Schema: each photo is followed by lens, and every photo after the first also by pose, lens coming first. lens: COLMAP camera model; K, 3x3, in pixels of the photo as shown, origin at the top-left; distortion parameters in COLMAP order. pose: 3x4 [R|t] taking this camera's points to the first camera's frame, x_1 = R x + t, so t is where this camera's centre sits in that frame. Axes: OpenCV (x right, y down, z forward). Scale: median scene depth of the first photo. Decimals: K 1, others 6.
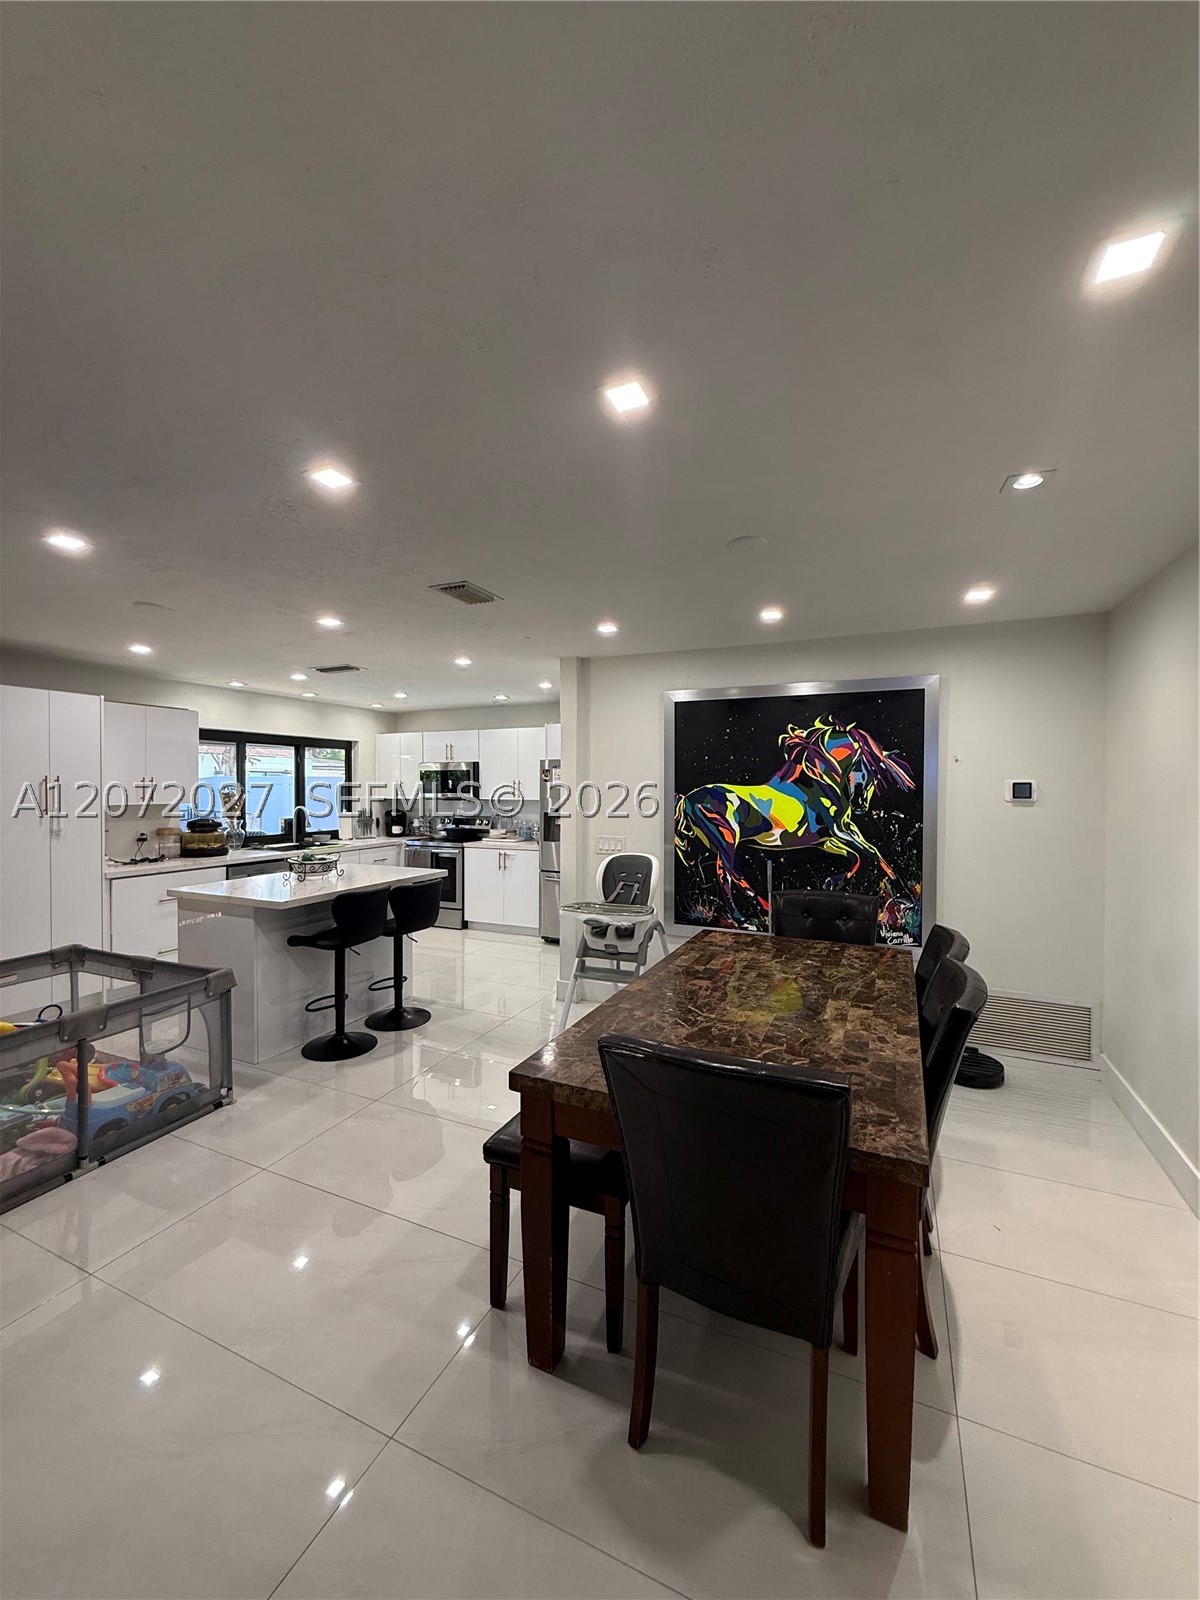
lens RADIAL K [[638.2, 0, 600.0], [0, 638.2, 800.0], [0, 0, 1]] dist [-0.000131, -0.000006]
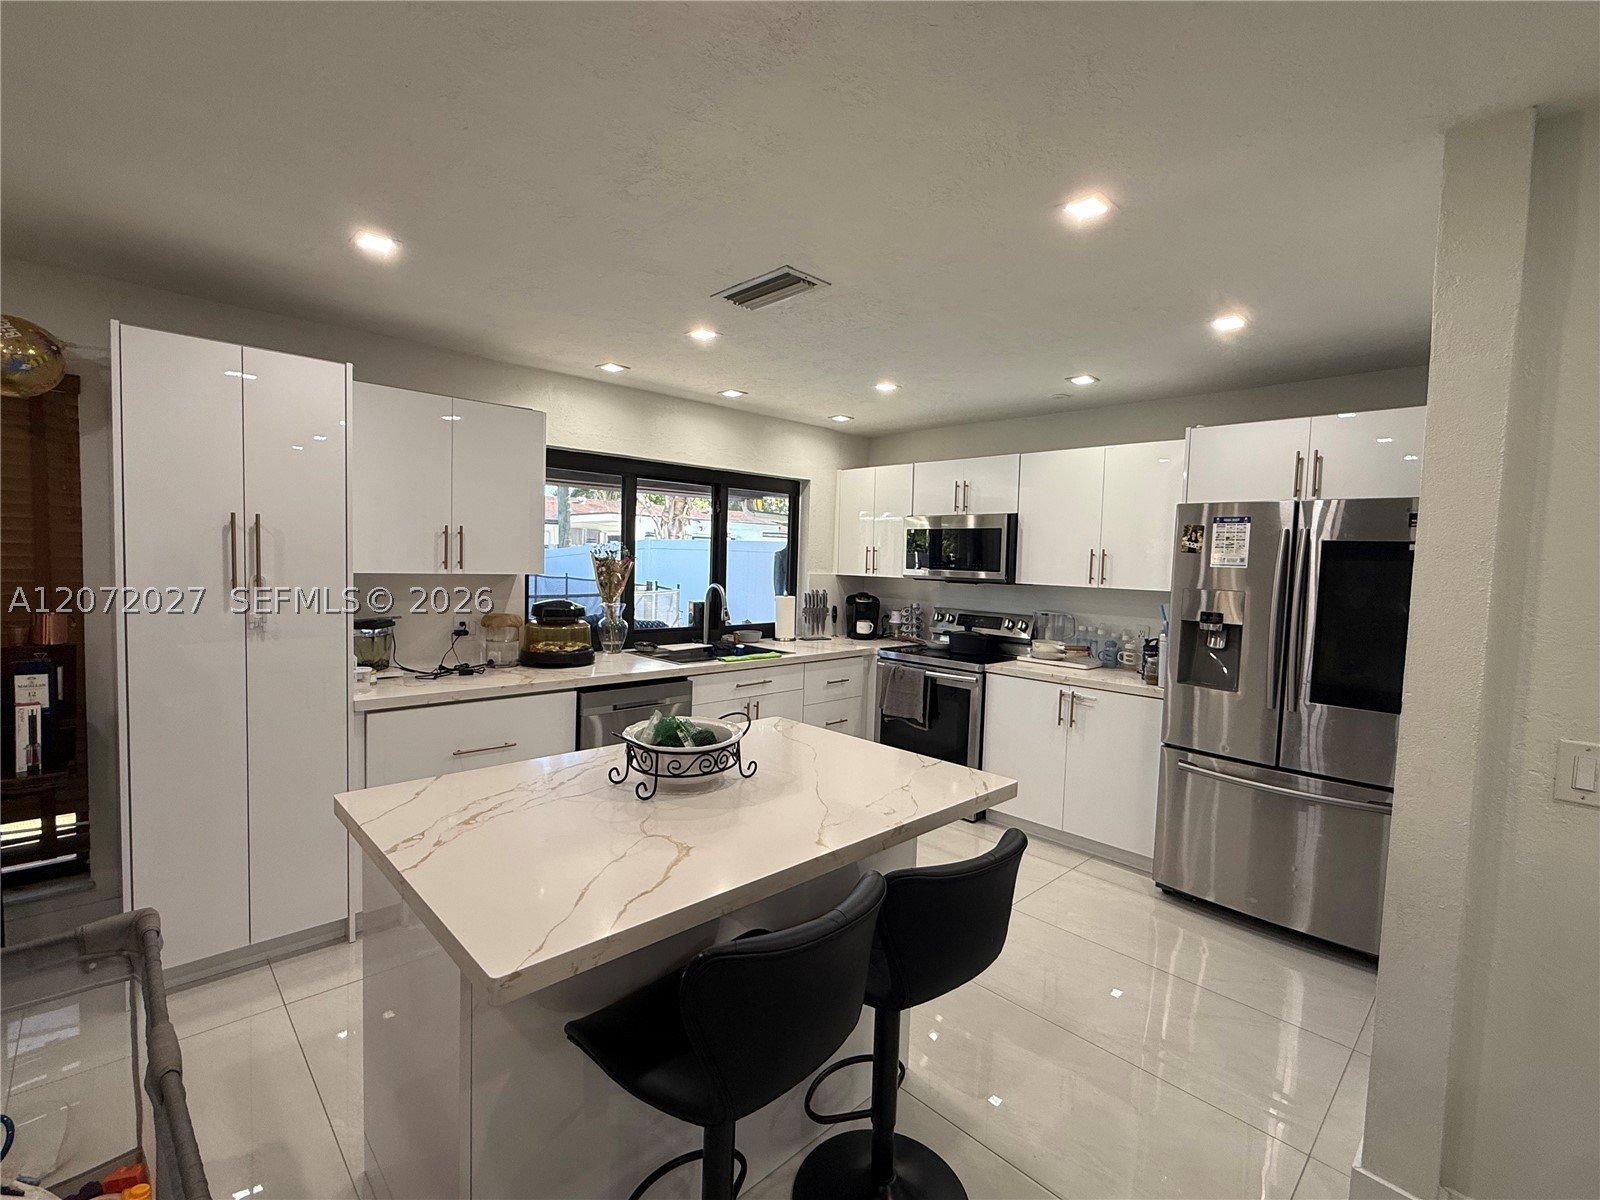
lens RADIAL K [[717.0, 0, 800.0], [0, 717.0, 600.0], [0, 0, 1]] dist [0.000036, 0.000051]
pose [[0.928903, 0.048586, -0.367123, -0.138889], [-0.036280, 0.998527, 0.040352, -0.005156], [0.368543, -0.024164, 0.929297, 0.379988]]
